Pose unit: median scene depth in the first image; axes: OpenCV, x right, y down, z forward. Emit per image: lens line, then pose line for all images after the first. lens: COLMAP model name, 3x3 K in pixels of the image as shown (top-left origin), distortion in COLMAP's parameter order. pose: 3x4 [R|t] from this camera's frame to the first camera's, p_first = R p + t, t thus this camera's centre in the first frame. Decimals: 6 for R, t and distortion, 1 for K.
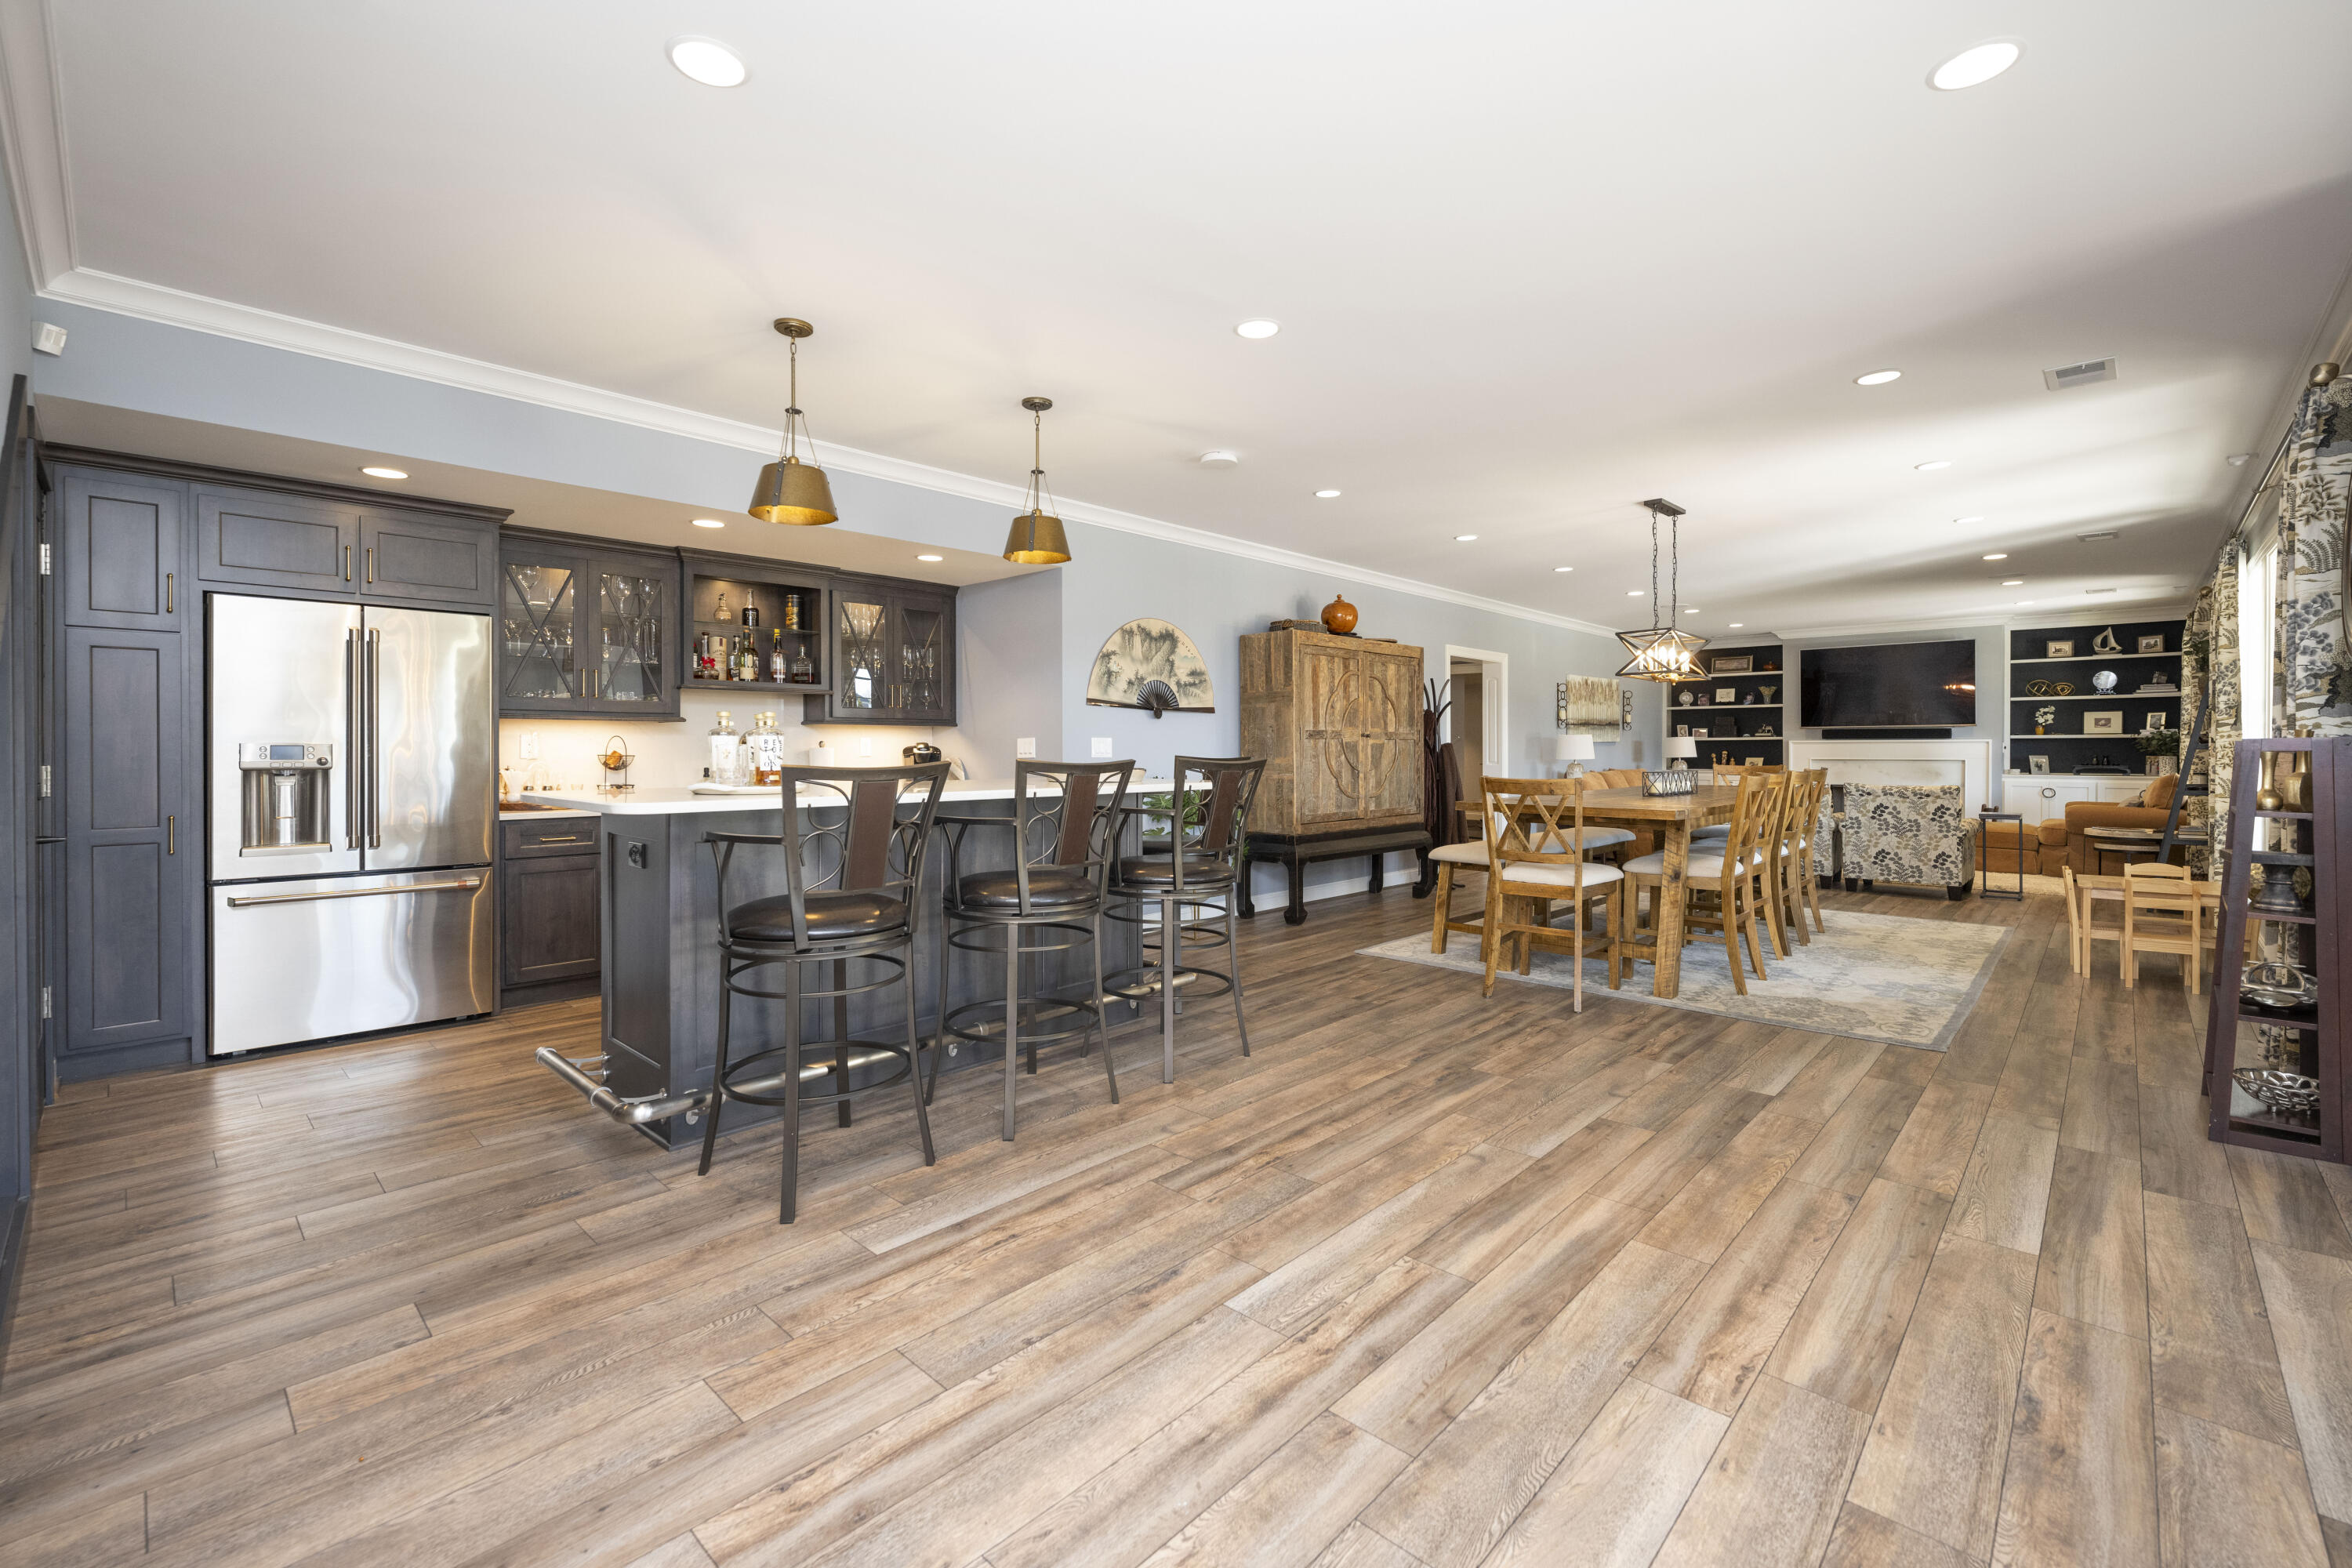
lens RADIAL K [[1001.4, 0, 1147.6], [0, 1001.4, 759.0], [0, 0, 1]] dist [0.000294, 0.000316]
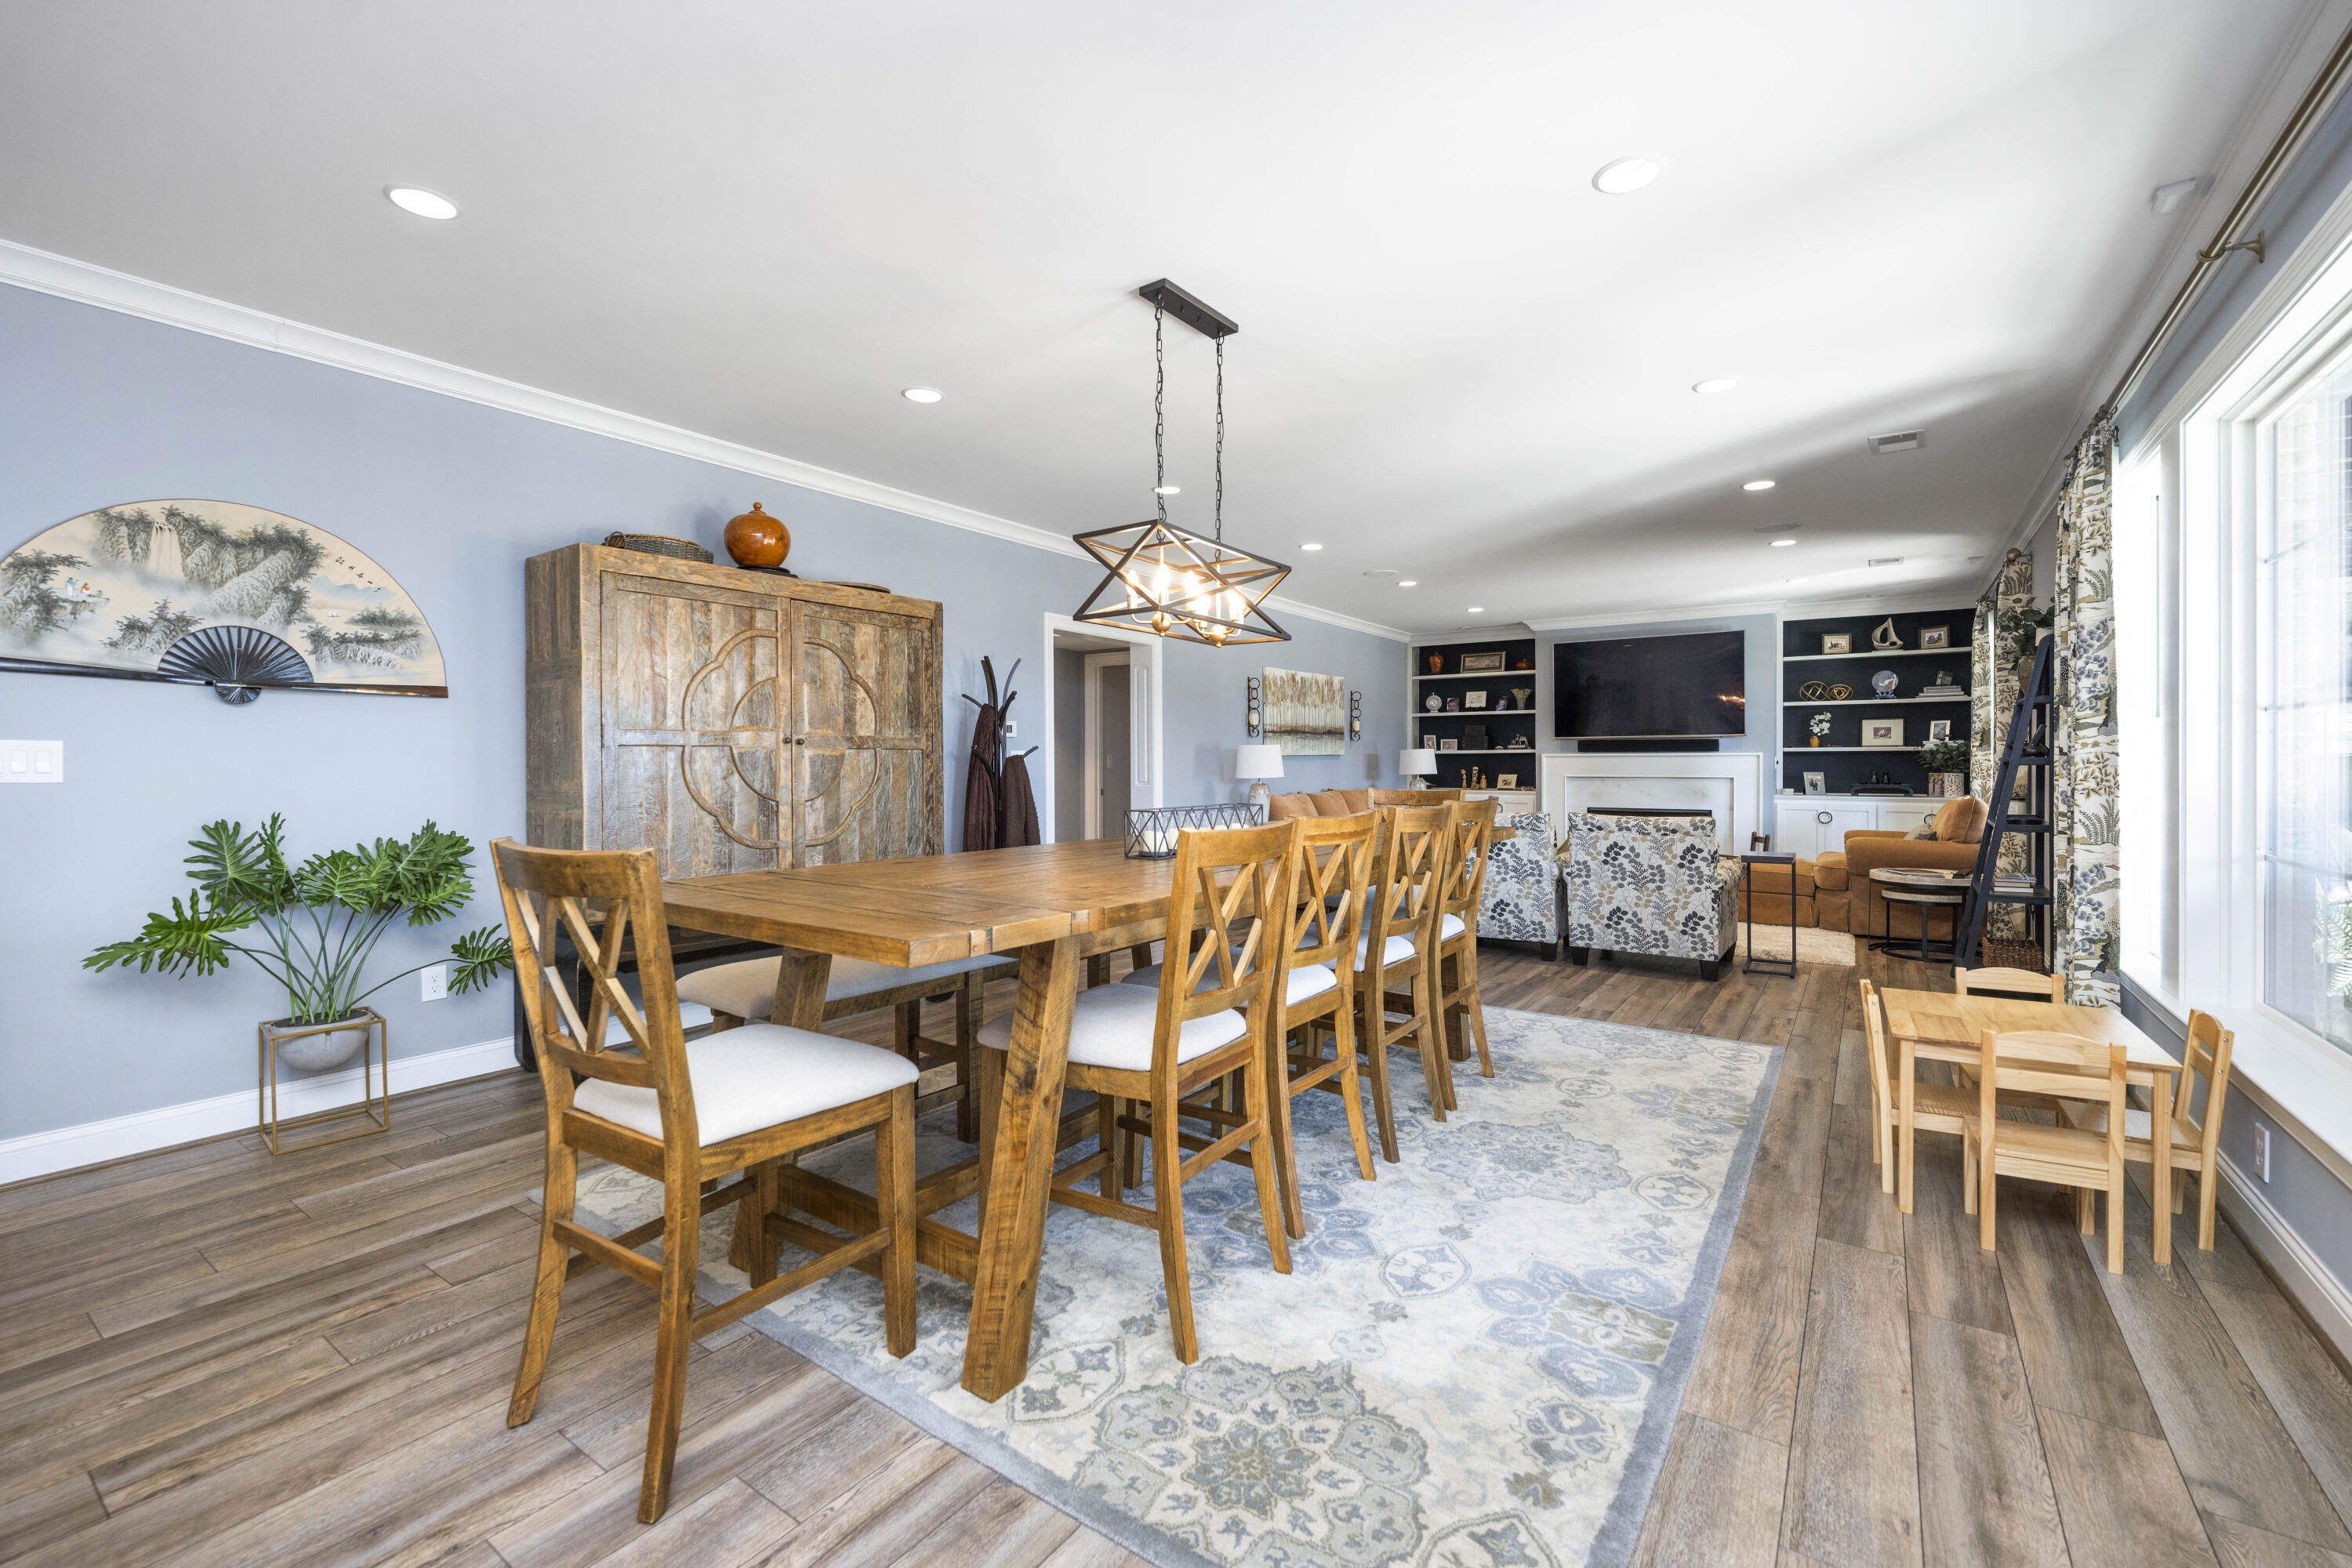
lens RADIAL K [[1001.4, 0, 1153.7], [0, 1001.4, 773.3], [0, 0, 1]] dist [0.000294, 0.000316]
pose [[0.989212, -0.000981, 0.146491, 0.299482], [0.001030, 0.999999, -0.000258, -0.003904], [-0.146490, 0.000406, 0.989212, 0.341846]]
